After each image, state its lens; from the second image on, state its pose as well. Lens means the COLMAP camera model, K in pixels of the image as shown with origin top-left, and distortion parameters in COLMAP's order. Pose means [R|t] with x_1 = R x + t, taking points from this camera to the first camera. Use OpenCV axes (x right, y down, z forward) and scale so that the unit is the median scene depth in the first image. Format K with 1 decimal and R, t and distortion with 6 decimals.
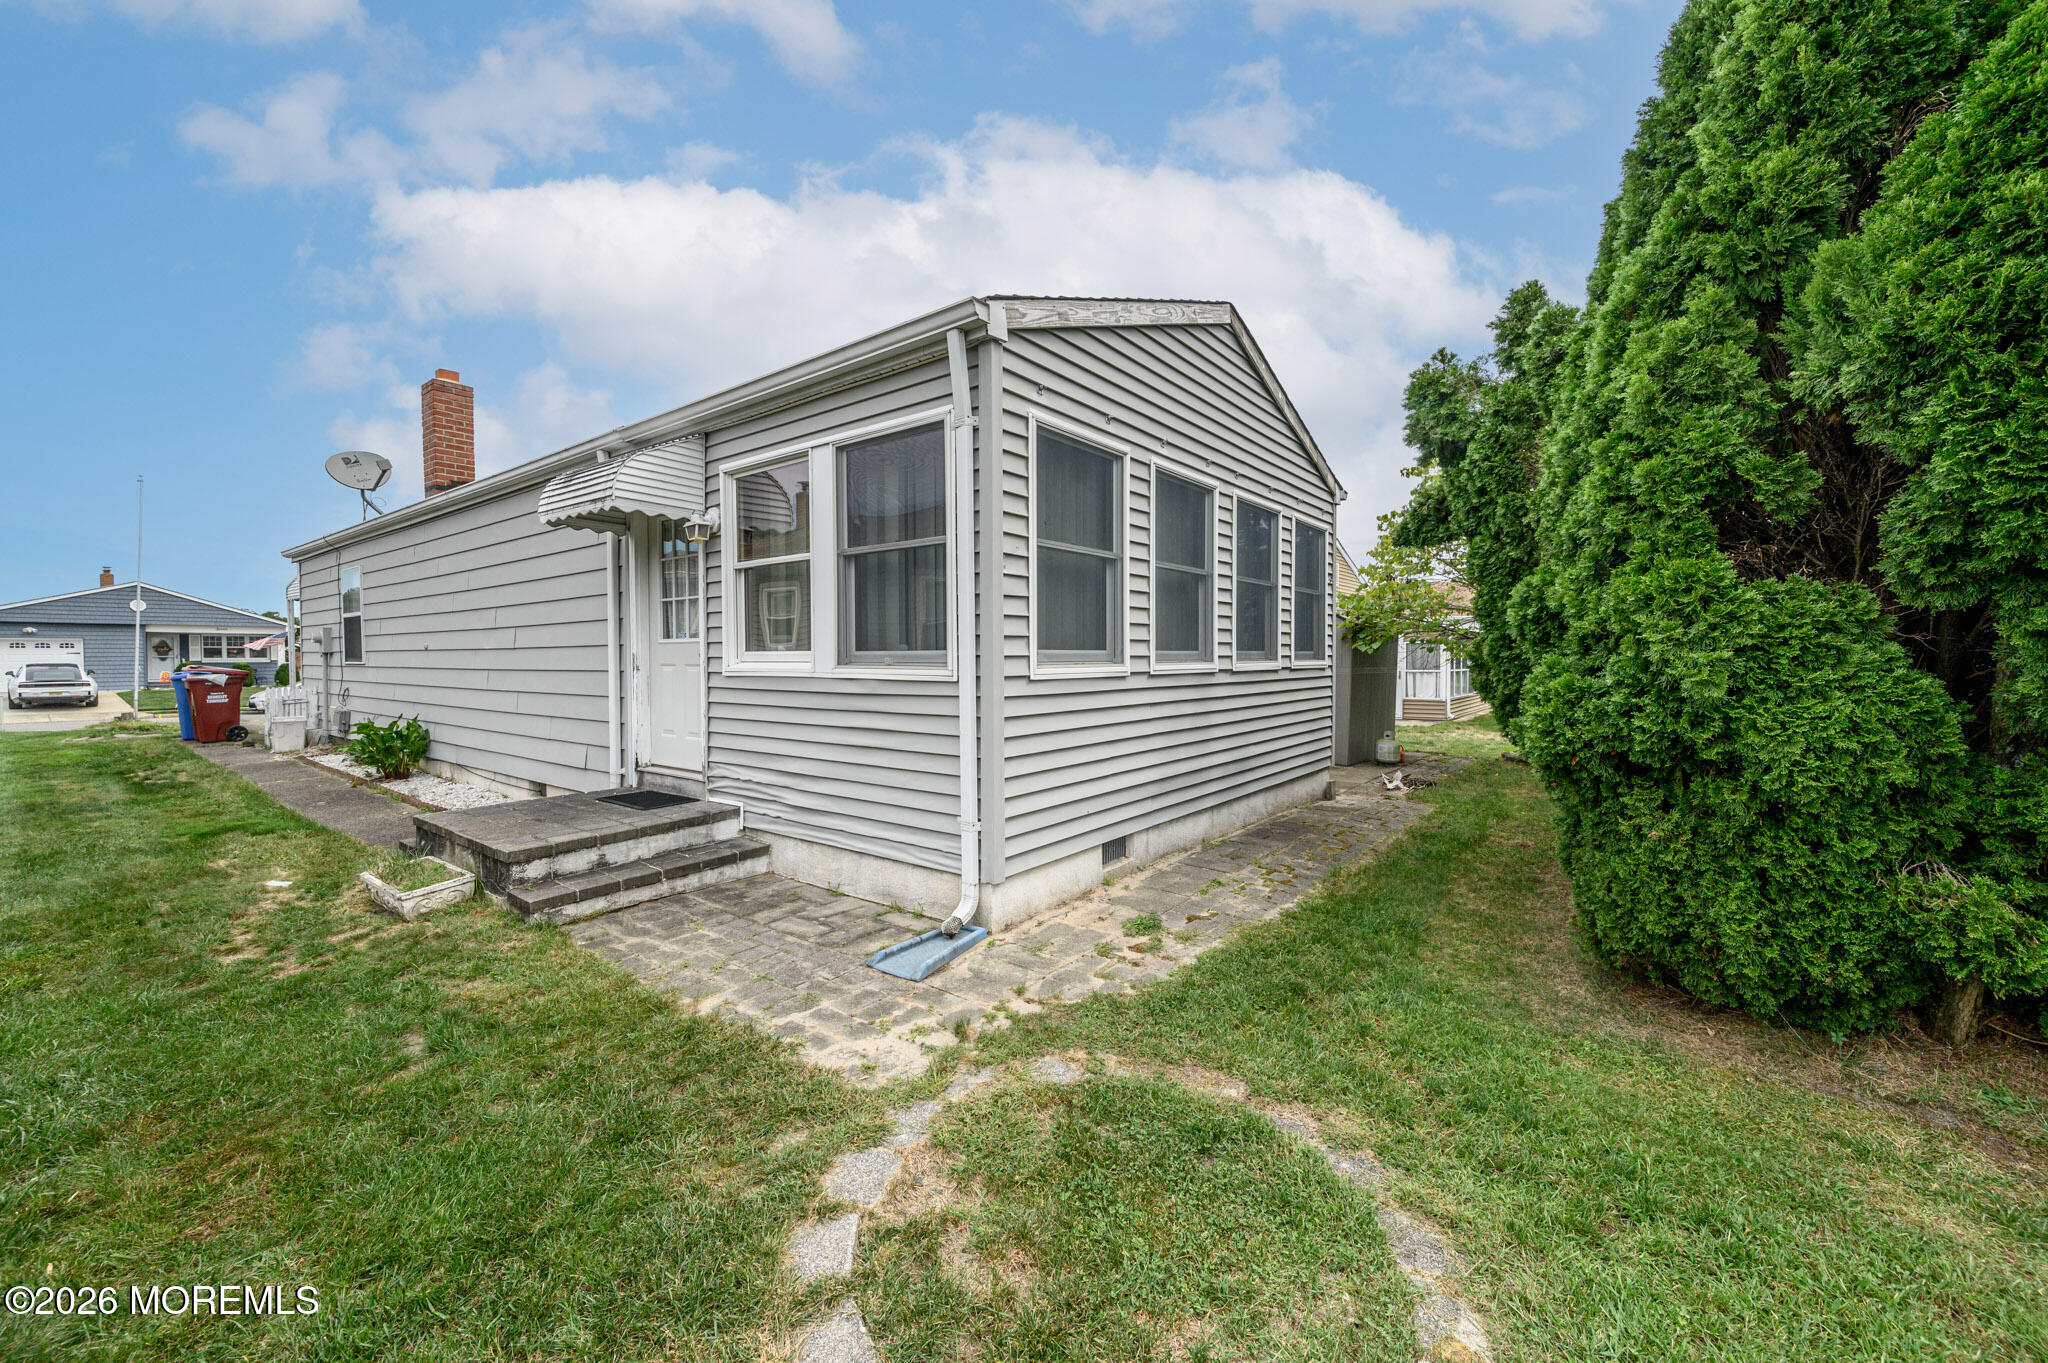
lens RADIAL K [[807.9, 0, 1018.7], [0, 807.9, 673.5], [0, 0, 1]] dist [-0.003229, 0.000134]
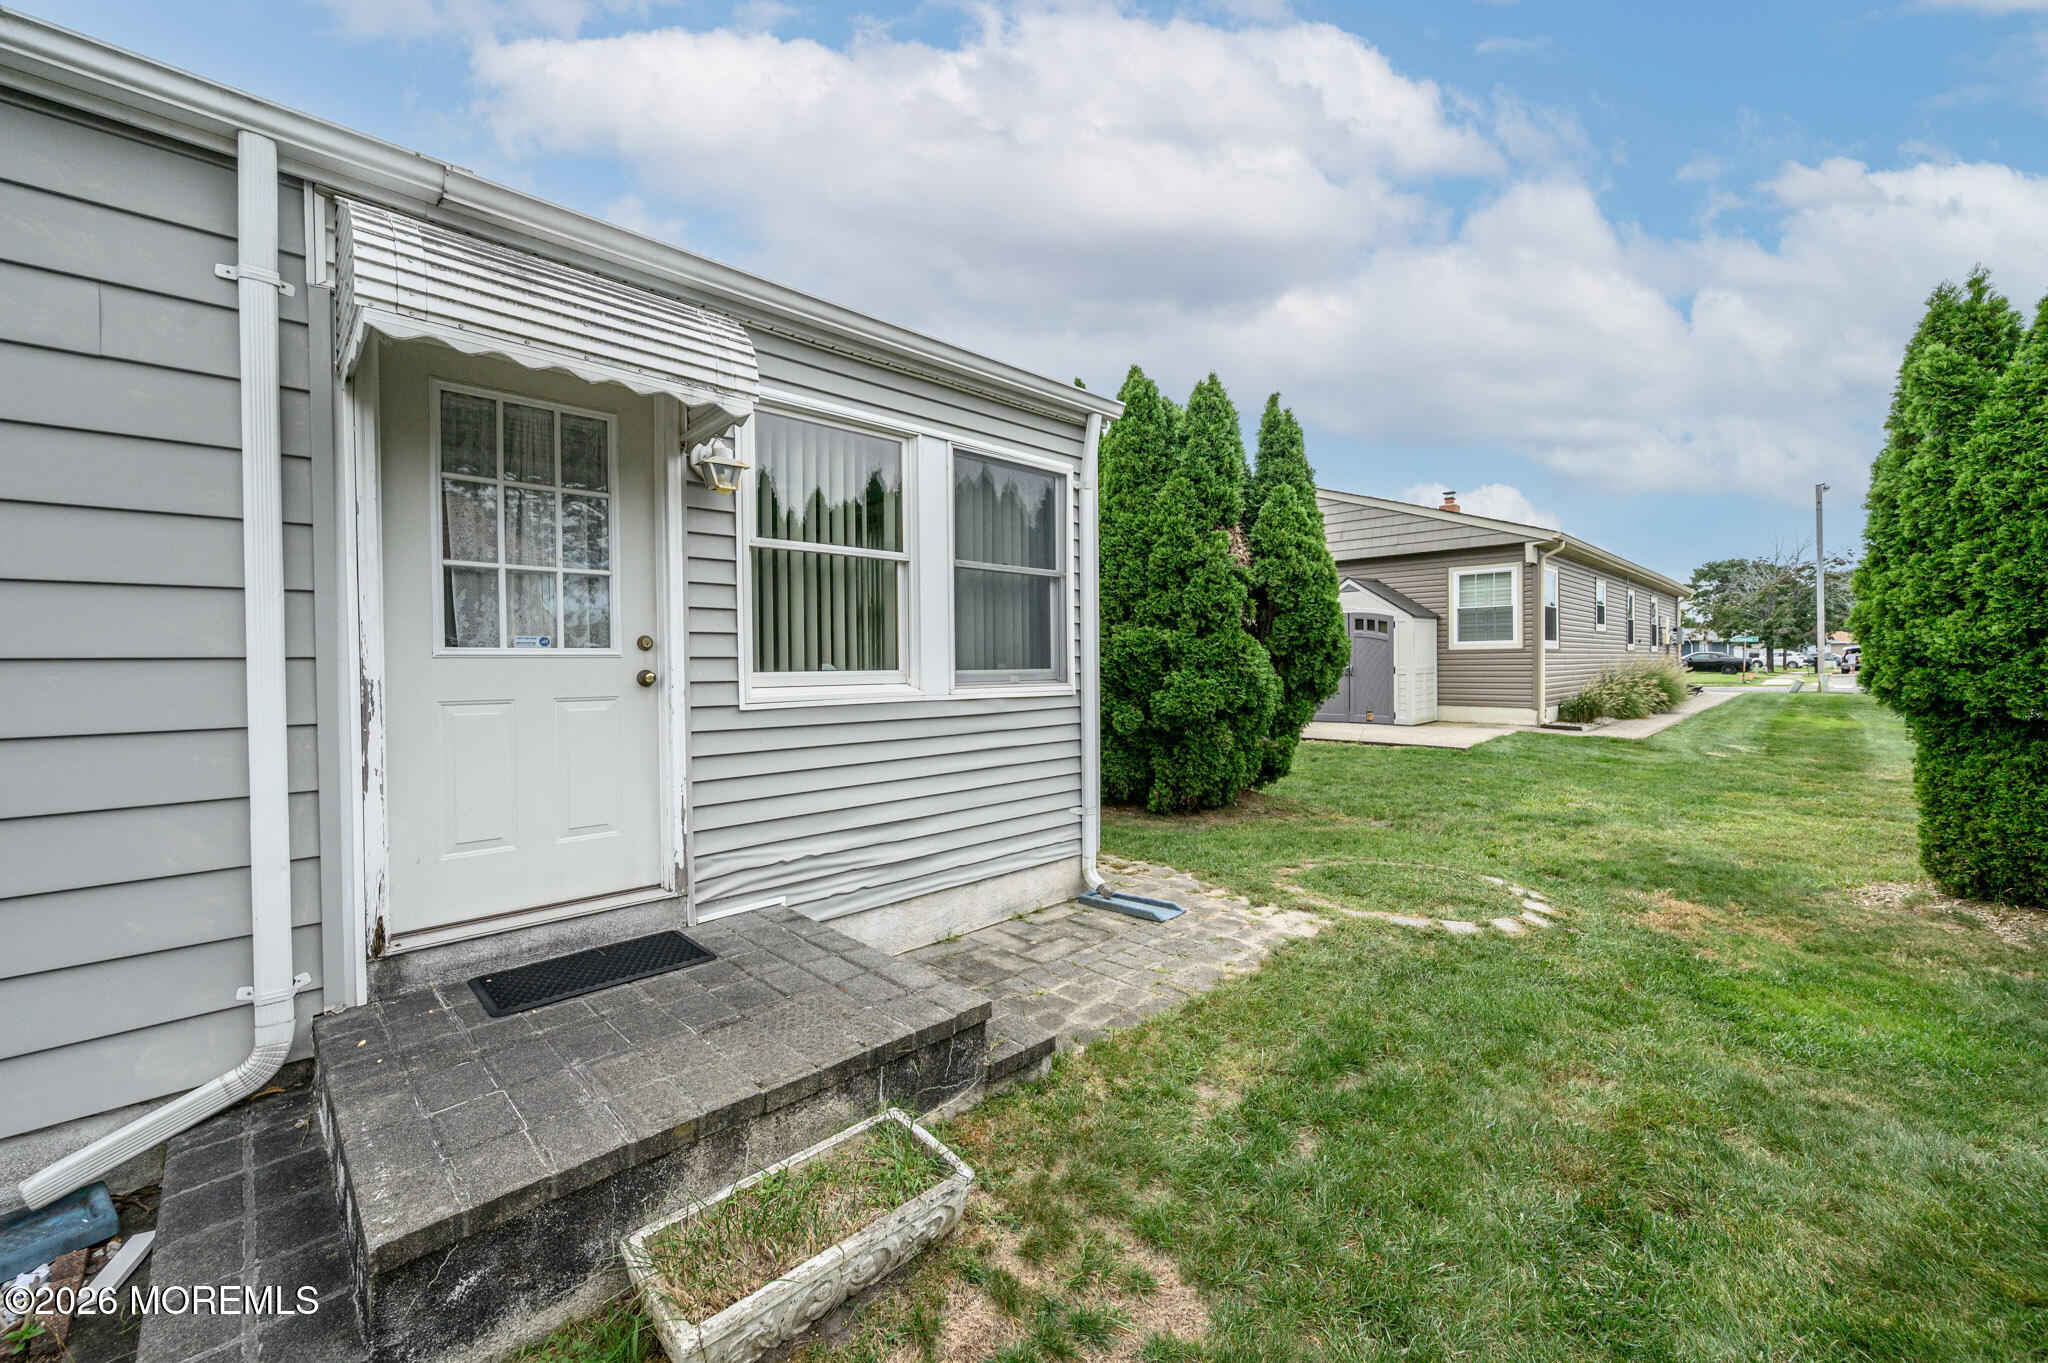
lens RADIAL K [[807.9, 0, 1019.0], [0, 807.9, 679.6], [0, 0, 1]] dist [-0.003229, 0.000134]
pose [[0.126446, -0.011284, 0.991909, -1.207710], [0.035996, 0.999329, 0.006780, -0.022645], [-0.991320, 0.034848, 0.126767, 0.876188]]
